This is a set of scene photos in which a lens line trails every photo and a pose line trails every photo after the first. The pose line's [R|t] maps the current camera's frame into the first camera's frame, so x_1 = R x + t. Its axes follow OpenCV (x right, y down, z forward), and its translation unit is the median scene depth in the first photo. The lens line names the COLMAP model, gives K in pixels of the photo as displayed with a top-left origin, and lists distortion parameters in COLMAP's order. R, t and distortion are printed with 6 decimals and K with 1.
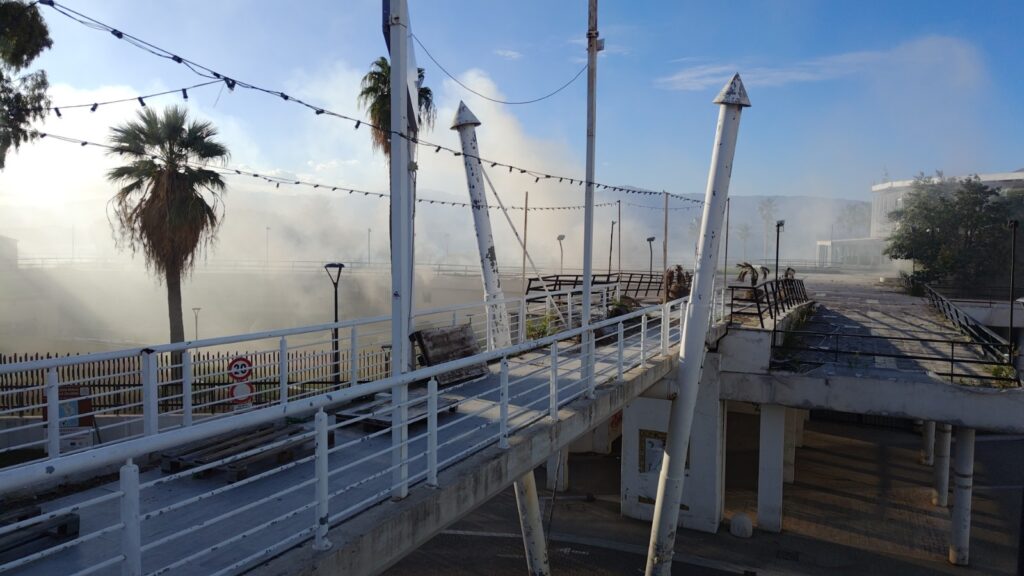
lens RADIAL K [[713.6, 0, 510.7], [0, 713.6, 287.7], [0, 0, 1]] dist [0.068025, -0.049317]
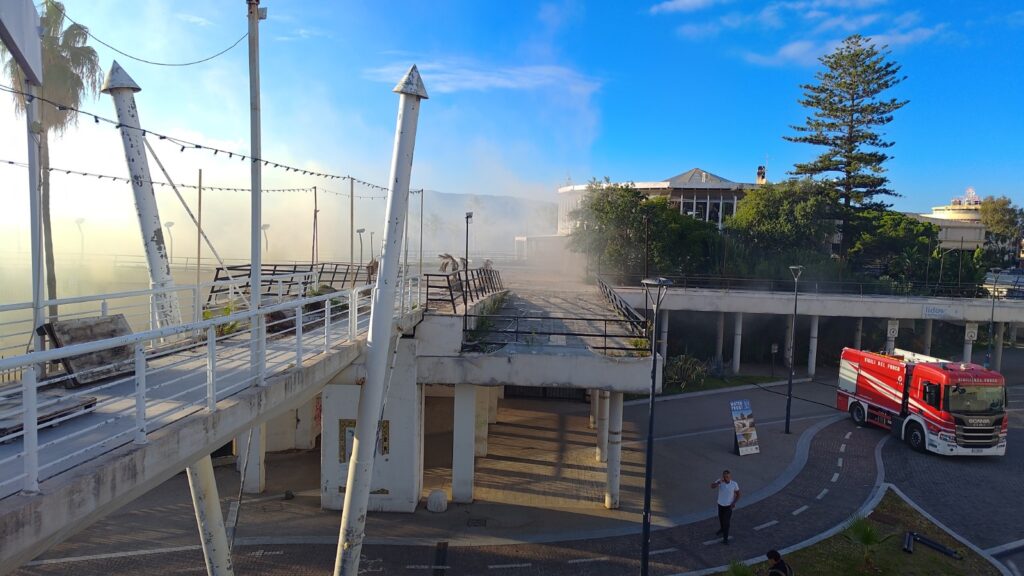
lens RADIAL K [[713.6, 0, 514.4], [0, 713.6, 292.4], [0, 0, 1]] dist [0.068025, -0.049317]
pose [[0.919570, -0.016043, 0.392599, 0.019221], [0.009076, 0.999767, 0.019596, 0.005770], [-0.392822, -0.014457, 0.919501, -0.005785]]
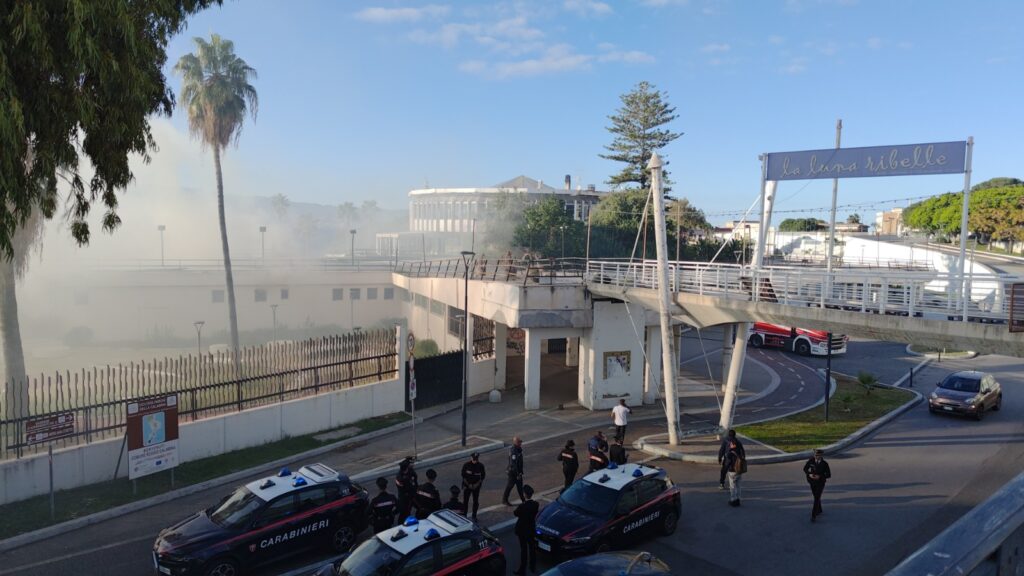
lens RADIAL K [[713.6, 0, 511.1], [0, 713.6, 280.5], [0, 0, 1]] dist [0.068025, -0.049317]
pose [[0.668433, -0.050231, 0.742074, -1.386765], [0.050241, 0.998487, 0.022333, -0.005268], [-0.742073, 0.022354, 0.669946, 0.122054]]
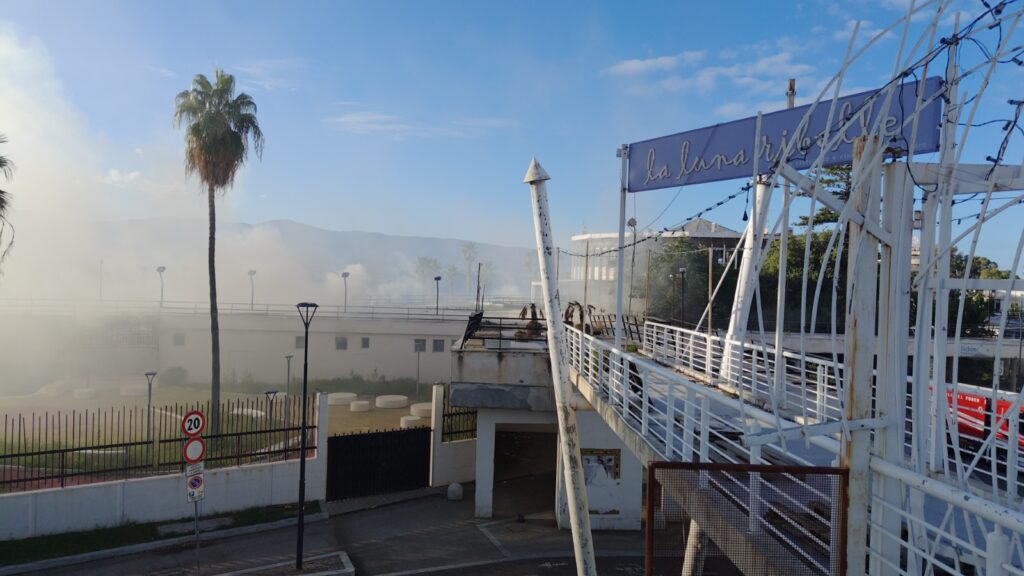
lens RADIAL K [[713.6, 0, 506.2], [0, 713.6, 290.1], [0, 0, 1]] dist [0.068025, -0.049317]
pose [[0.888467, 0.005152, 0.458911, -0.544008], [0.017401, 0.998840, -0.044902, -0.001543], [-0.458610, 0.047879, 0.887347, 0.052776]]
